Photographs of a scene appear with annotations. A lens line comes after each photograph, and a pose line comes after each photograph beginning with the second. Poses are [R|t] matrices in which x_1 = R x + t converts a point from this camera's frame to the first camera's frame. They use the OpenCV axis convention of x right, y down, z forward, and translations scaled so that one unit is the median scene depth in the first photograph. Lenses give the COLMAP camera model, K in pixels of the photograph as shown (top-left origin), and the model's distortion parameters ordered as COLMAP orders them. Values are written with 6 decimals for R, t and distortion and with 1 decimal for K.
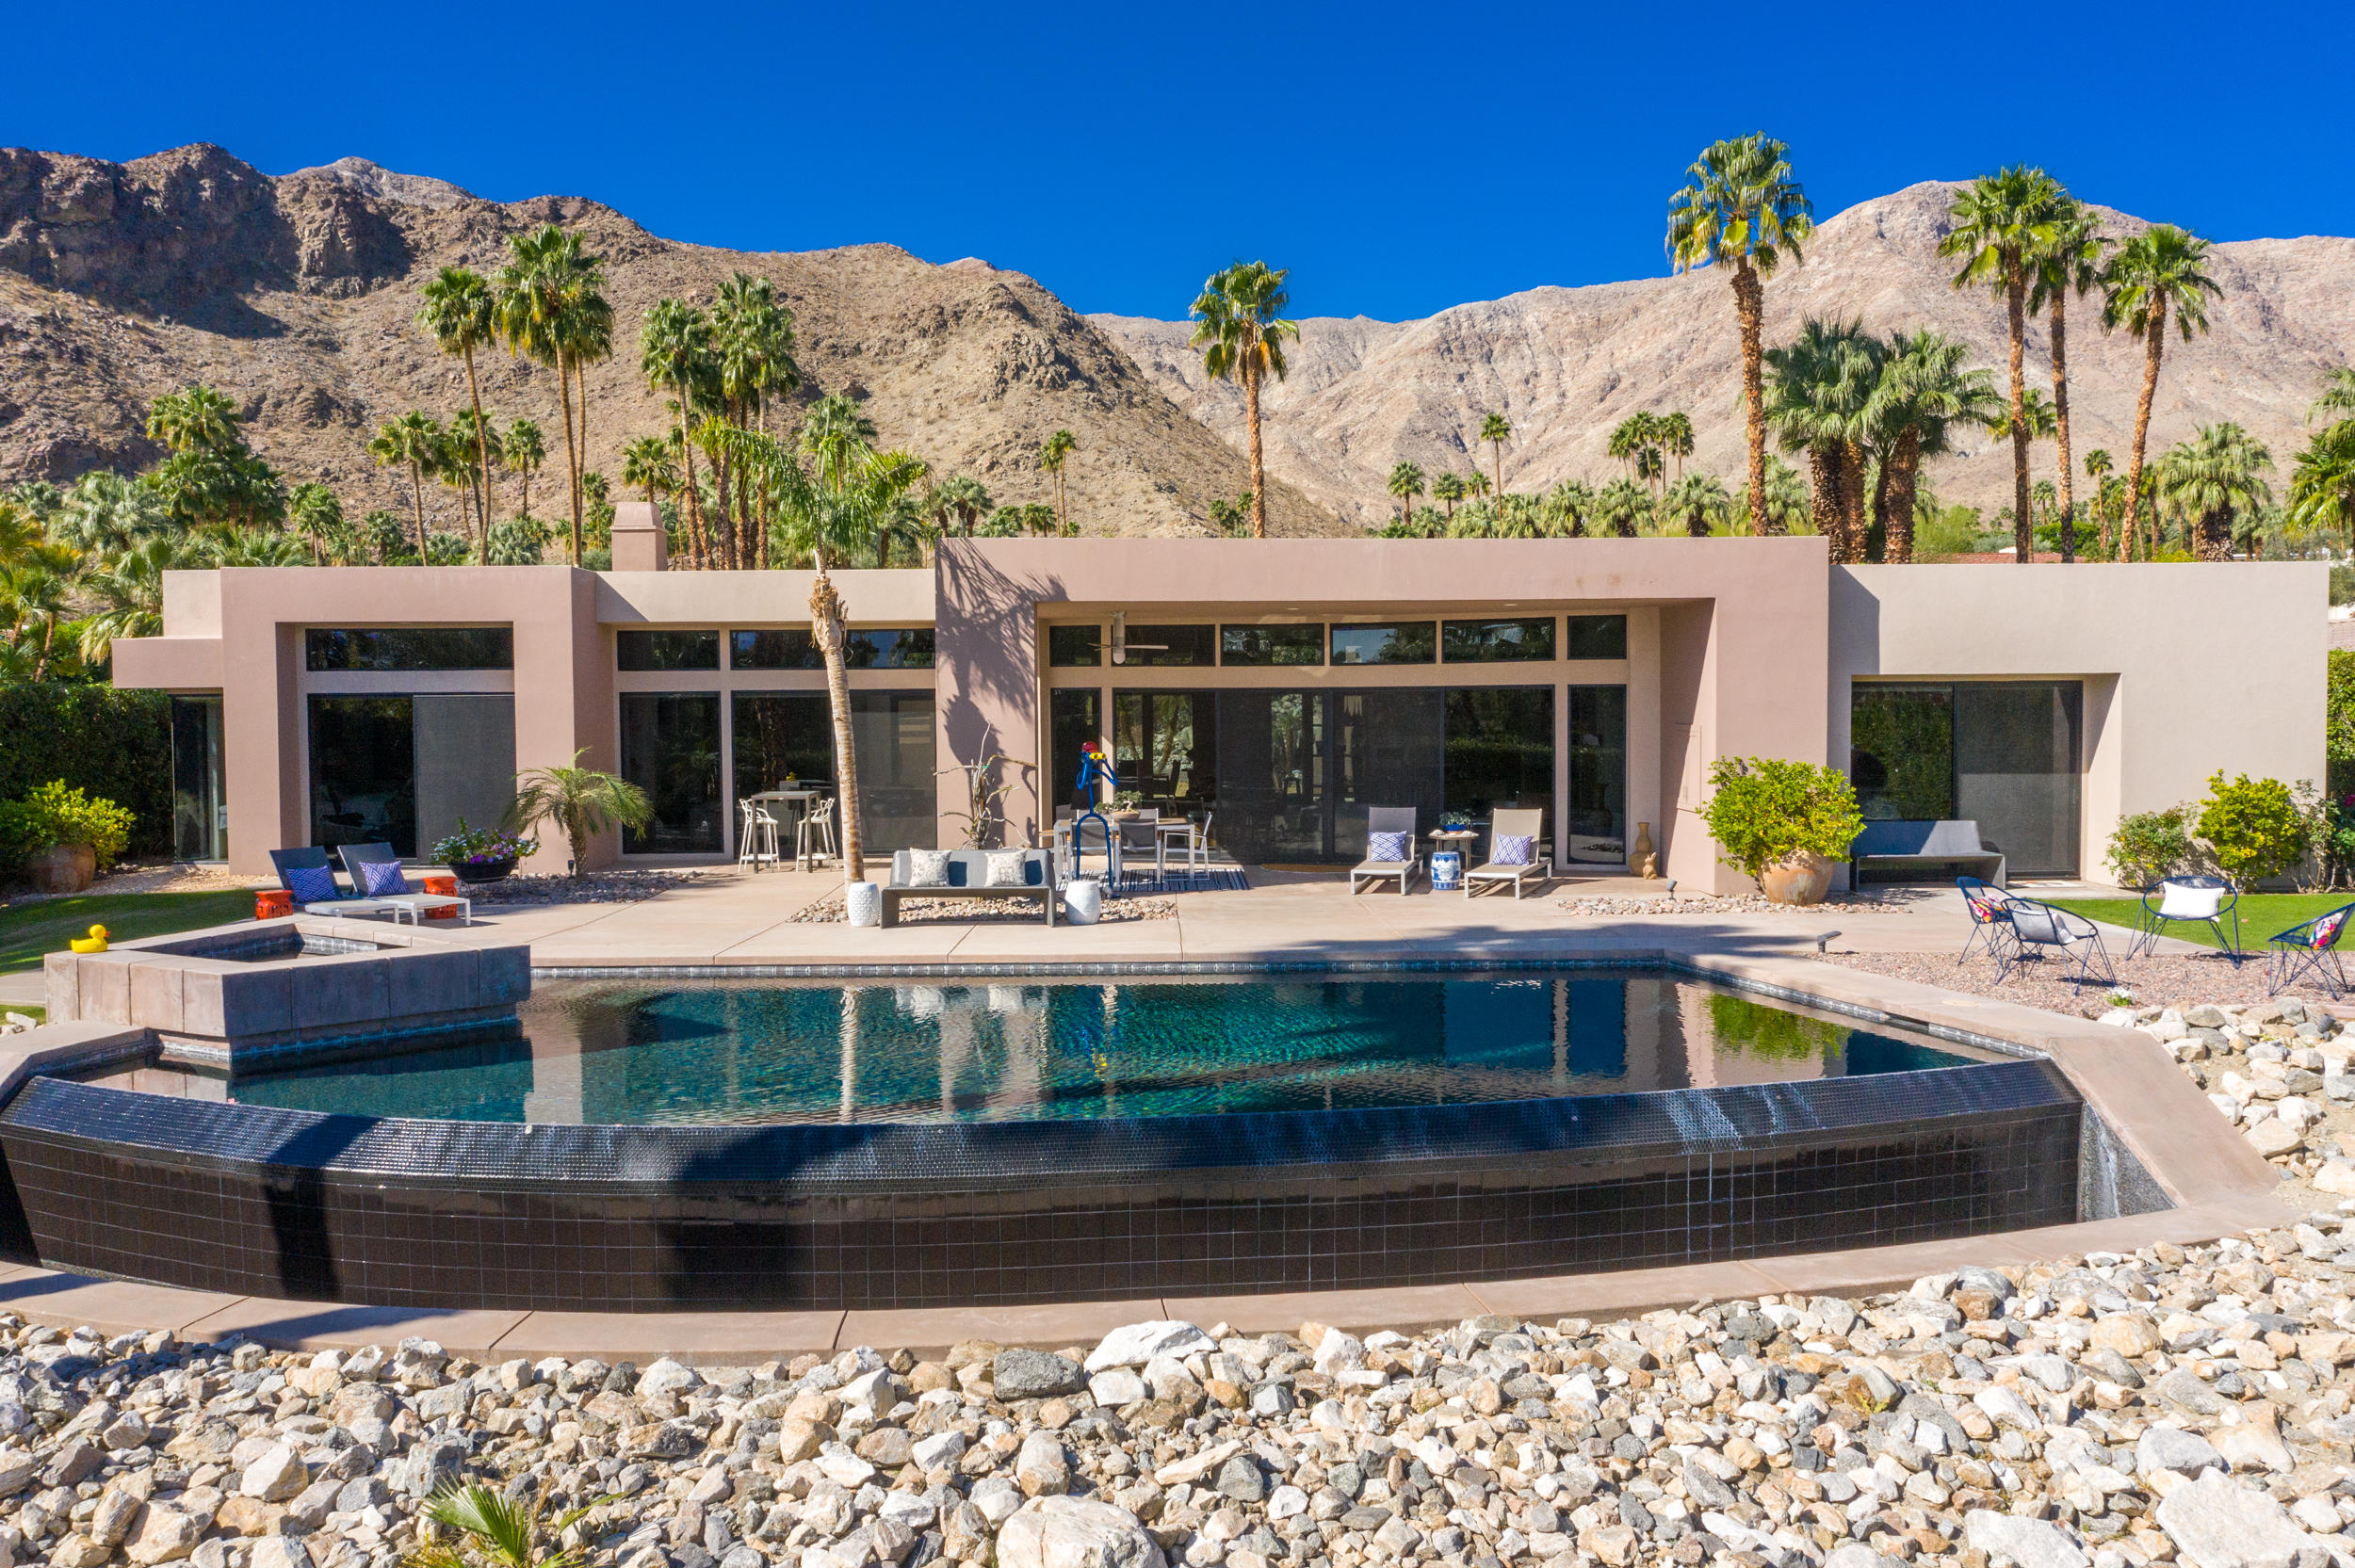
lens RADIAL K [[1853.8, 0, 1177.5], [0, 1853.8, 784.0], [0, 0, 1]] dist [-0.016544, 0.005260]
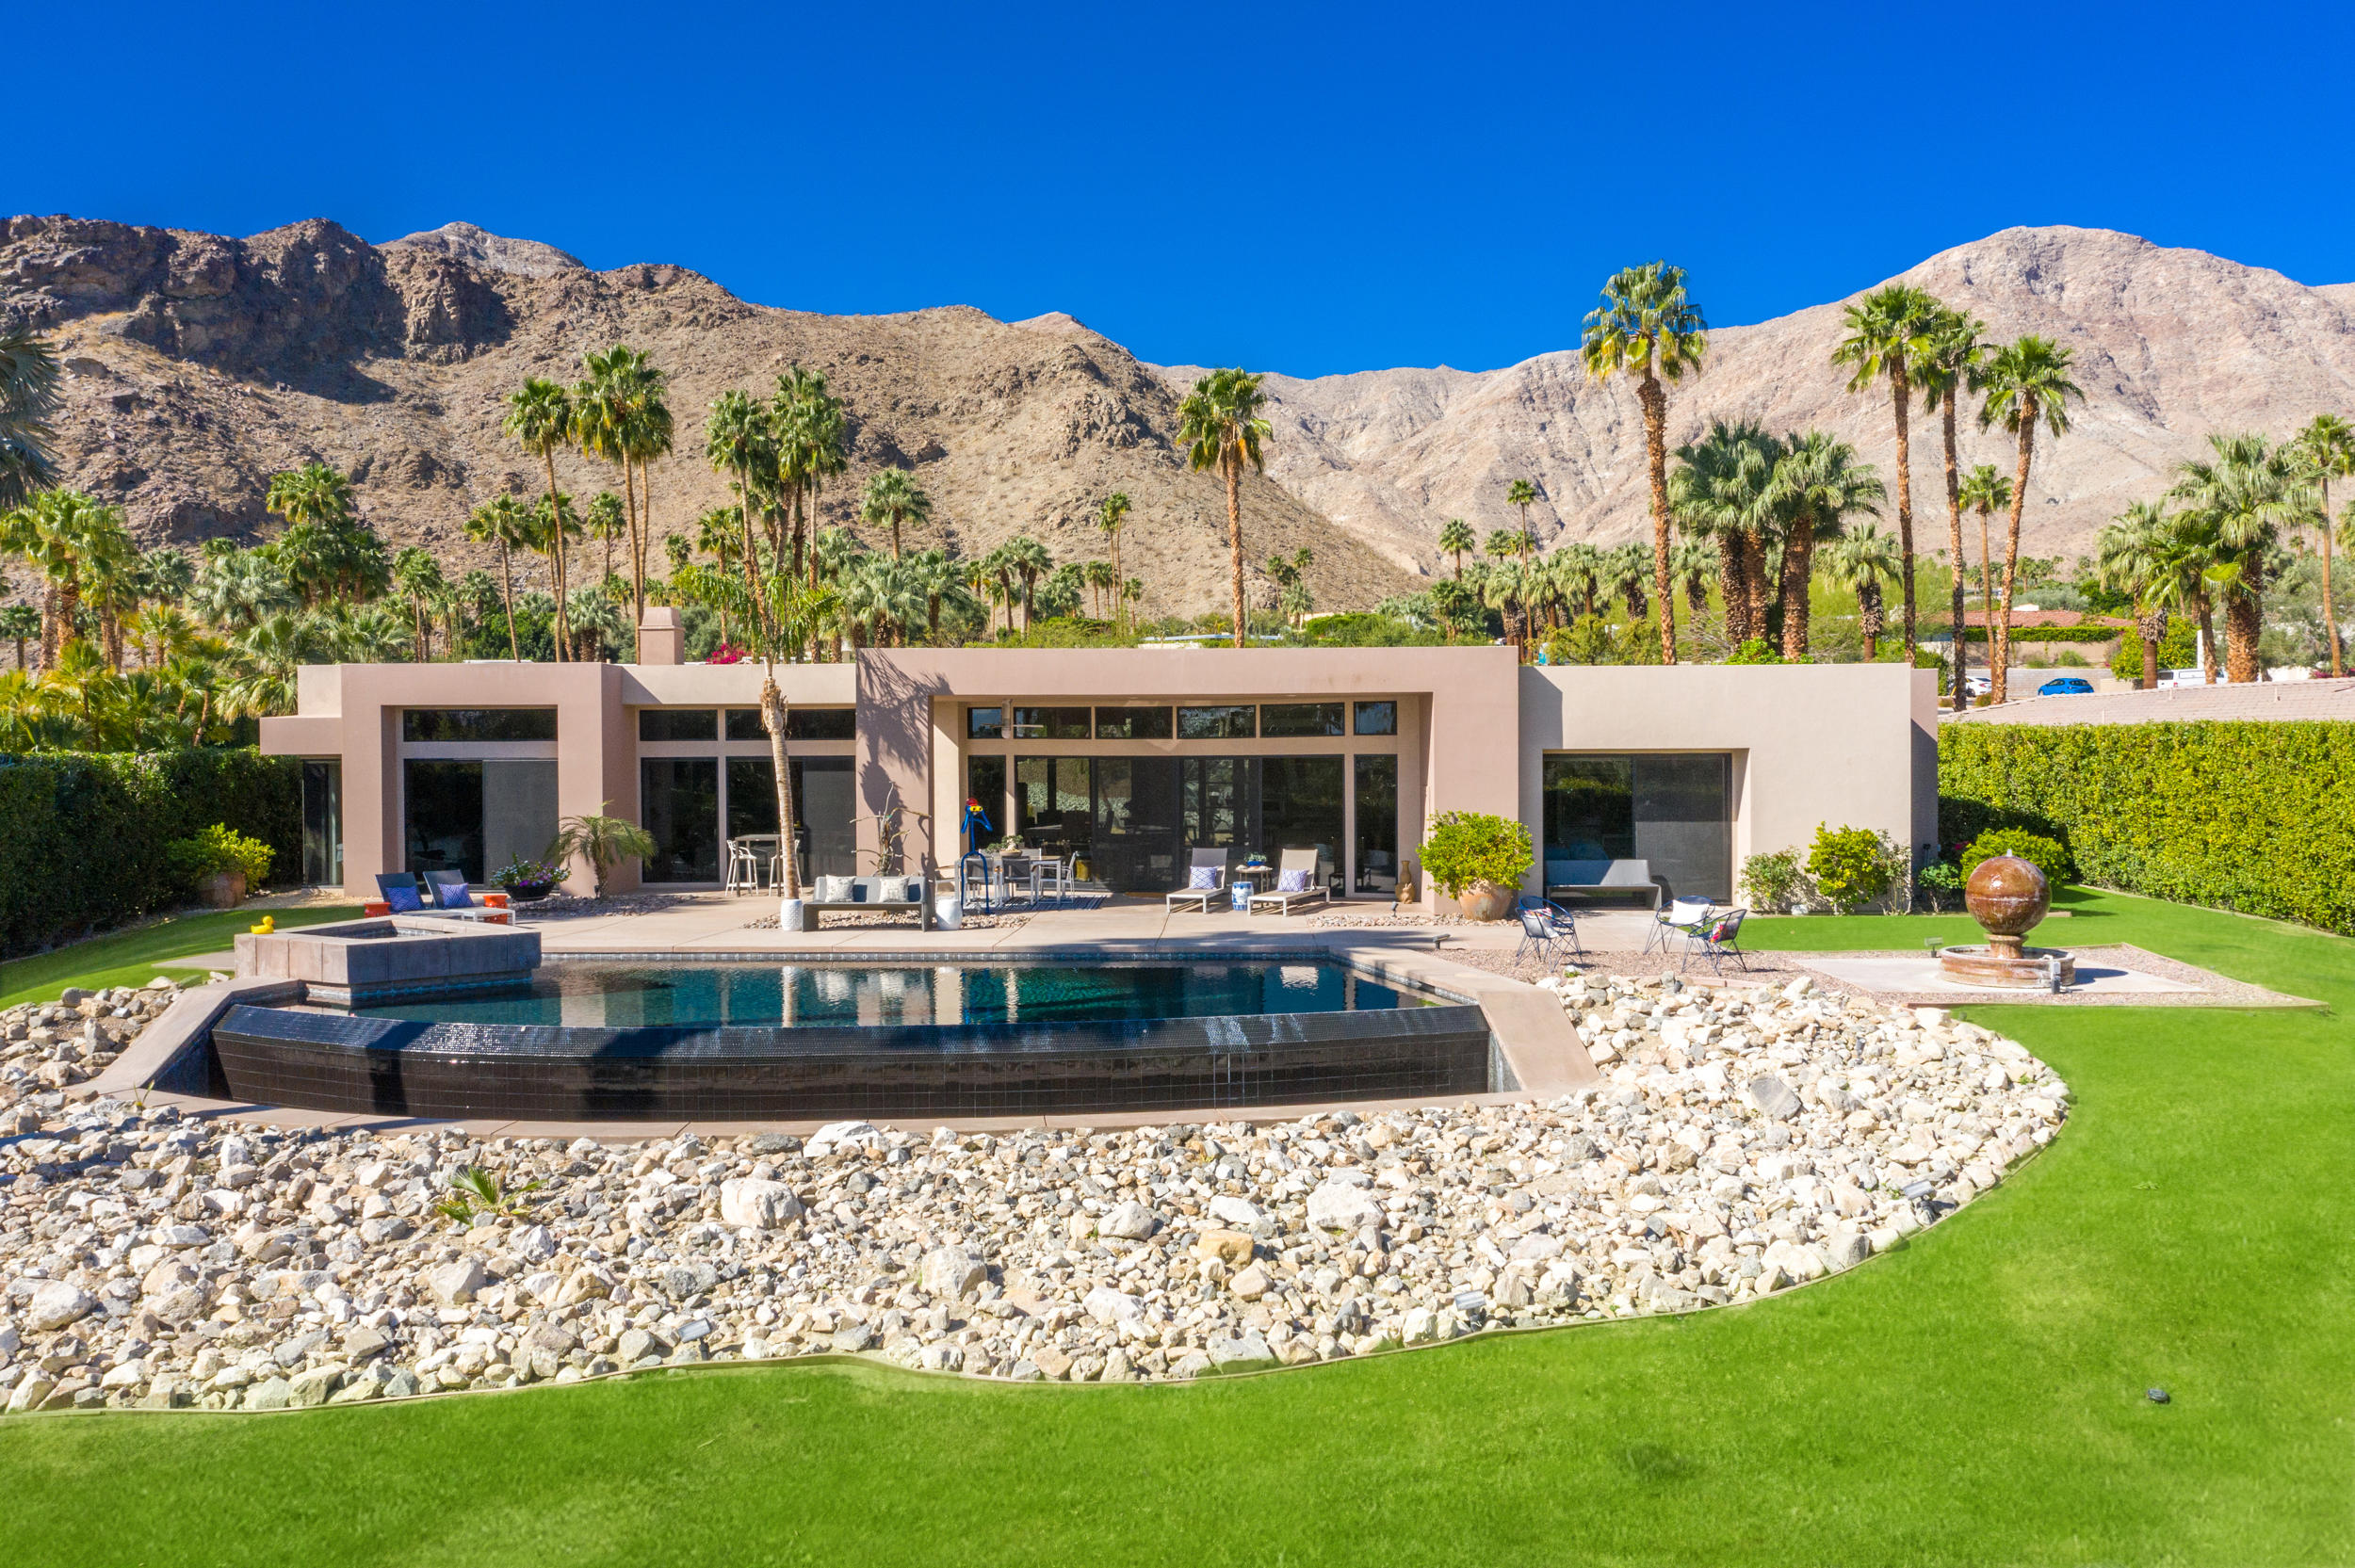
lens RADIAL K [[1853.8, 0, 1177.5], [0, 1853.8, 784.0], [0, 0, 1]] dist [-0.016544, 0.005260]
pose [[0.998951, 0.002229, -0.045745, 0.066430], [-0.003406, 0.999665, -0.025647, 0.000405], [0.045673, 0.025776, 0.998624, -0.137632]]
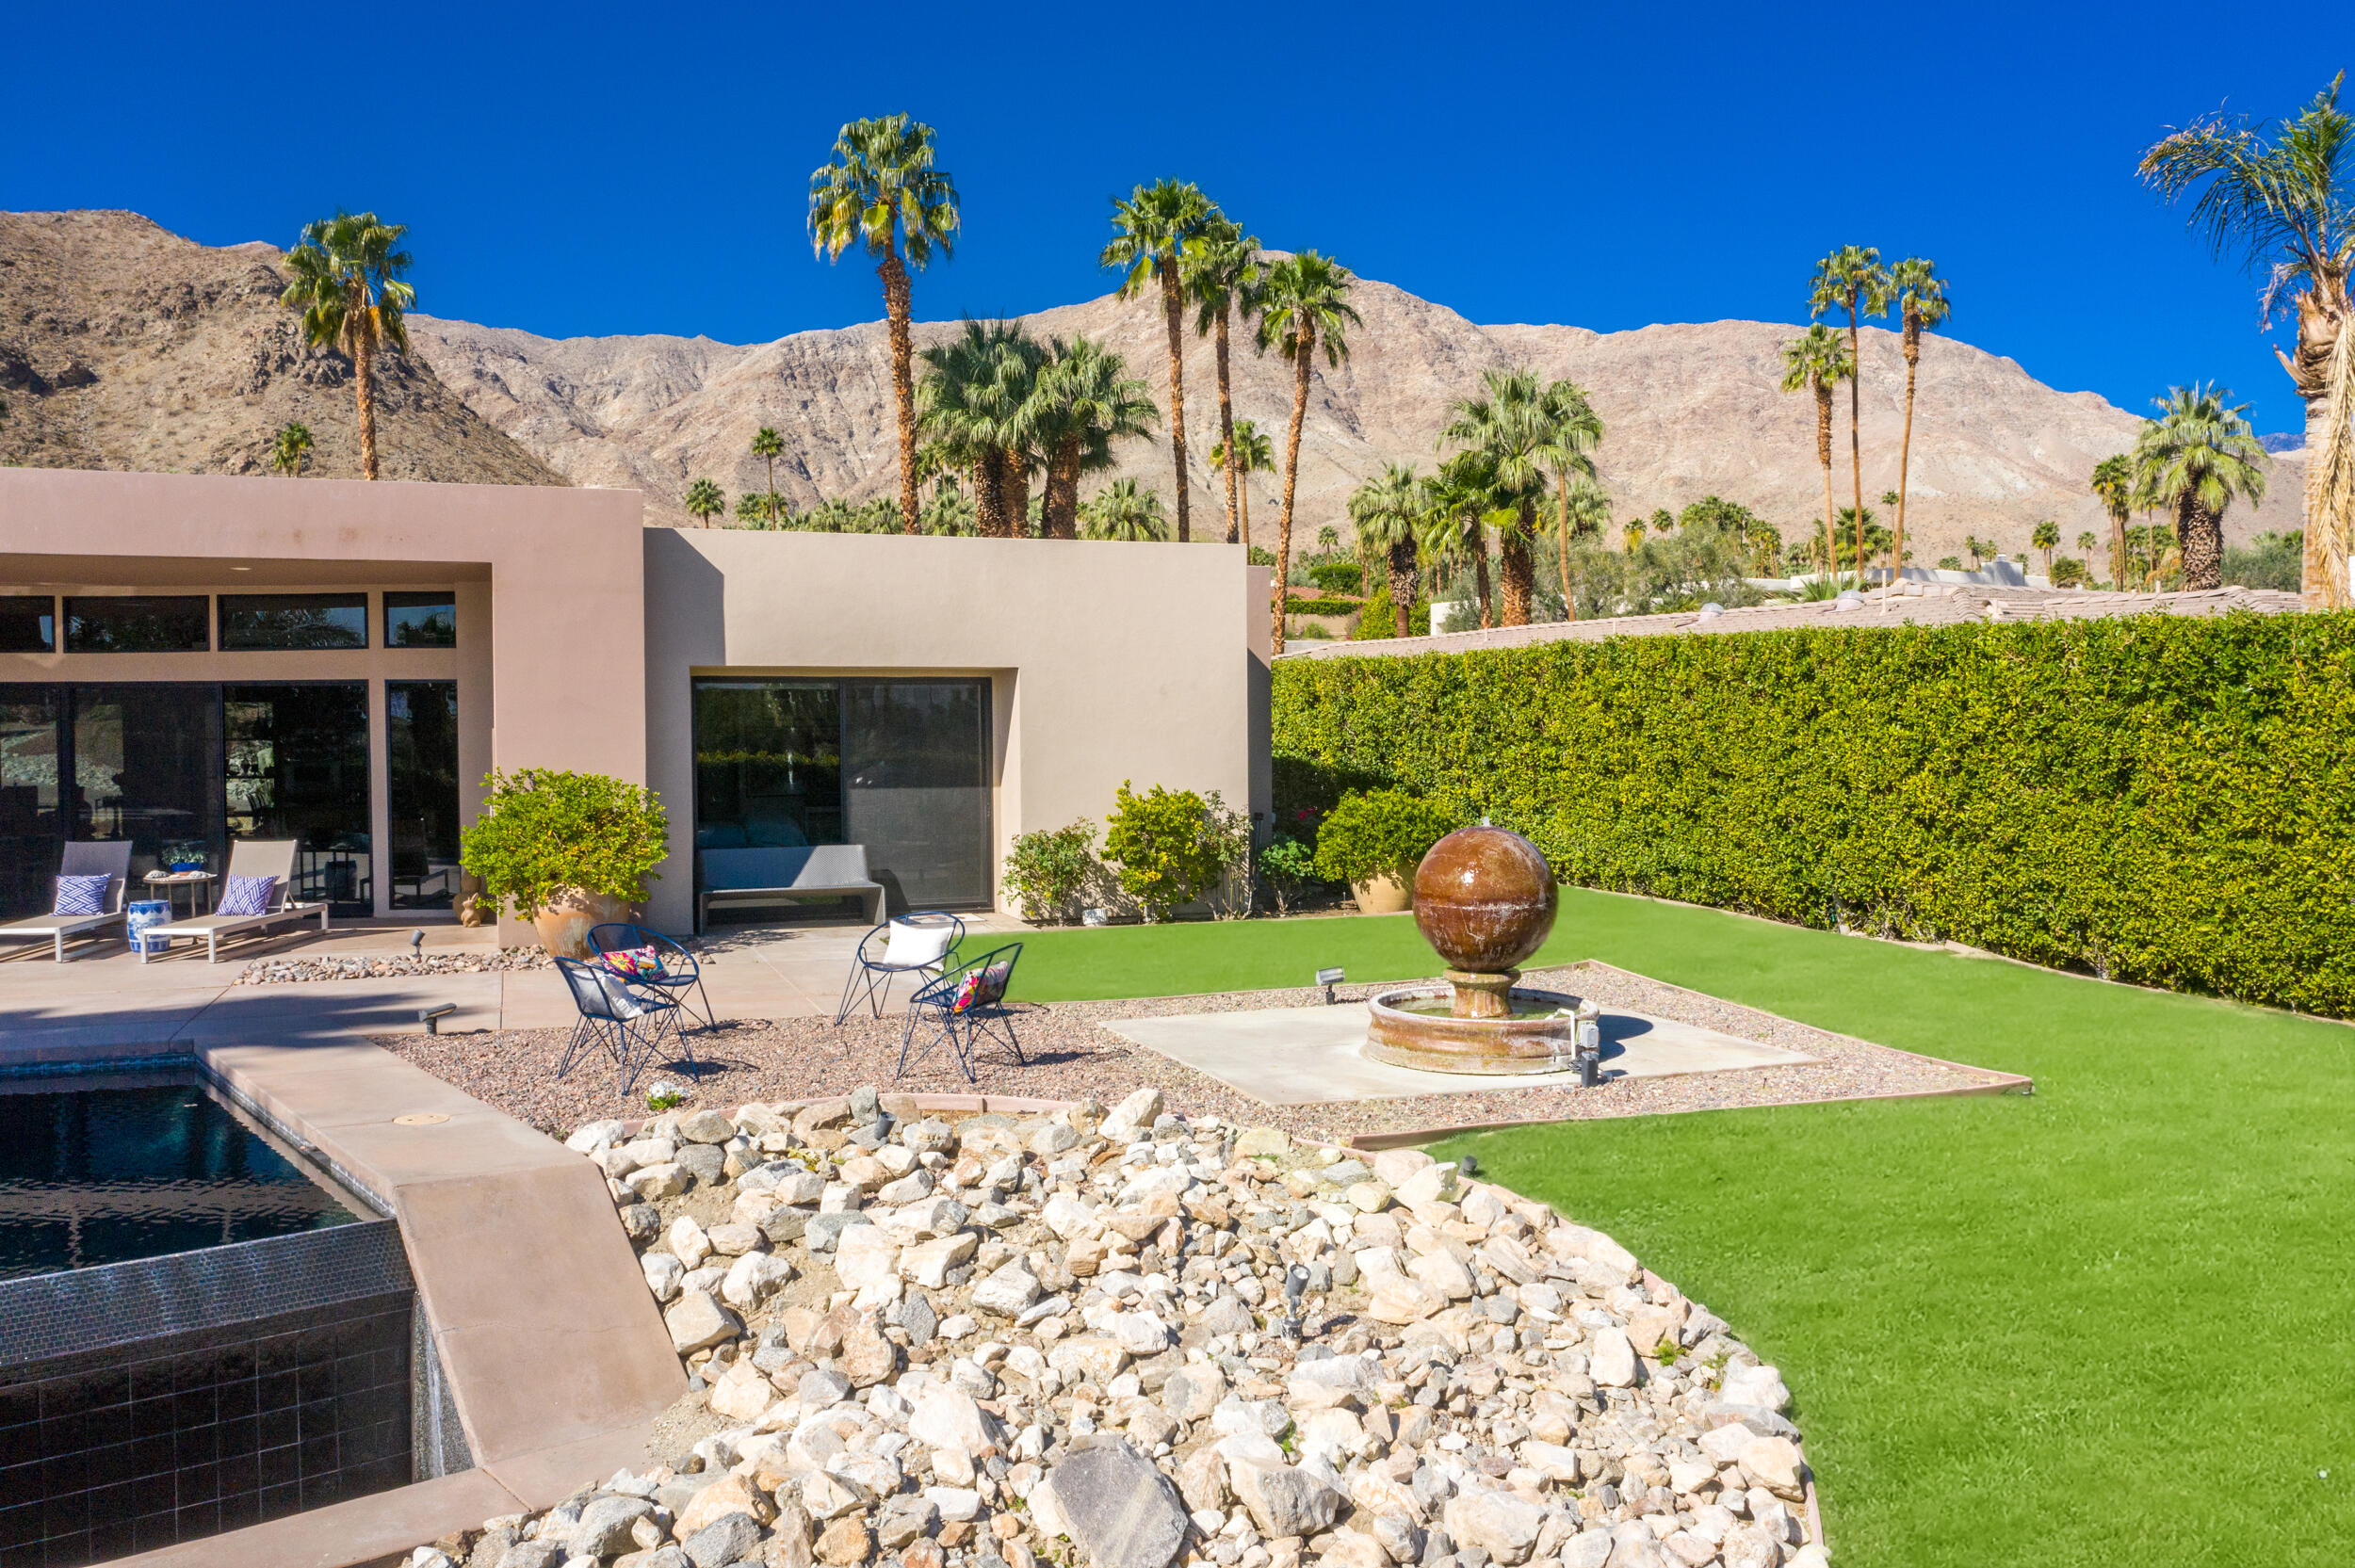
lens RADIAL K [[1856.0, 0, 1171.6], [0, 1856.0, 781.4], [0, 0, 1]] dist [-0.012486, -0.000368]
pose [[0.942046, -0.008233, 0.335382, 0.118223], [0.014120, 0.999786, -0.015116, 0.002535], [-0.335186, 0.018975, 0.941961, 0.070404]]
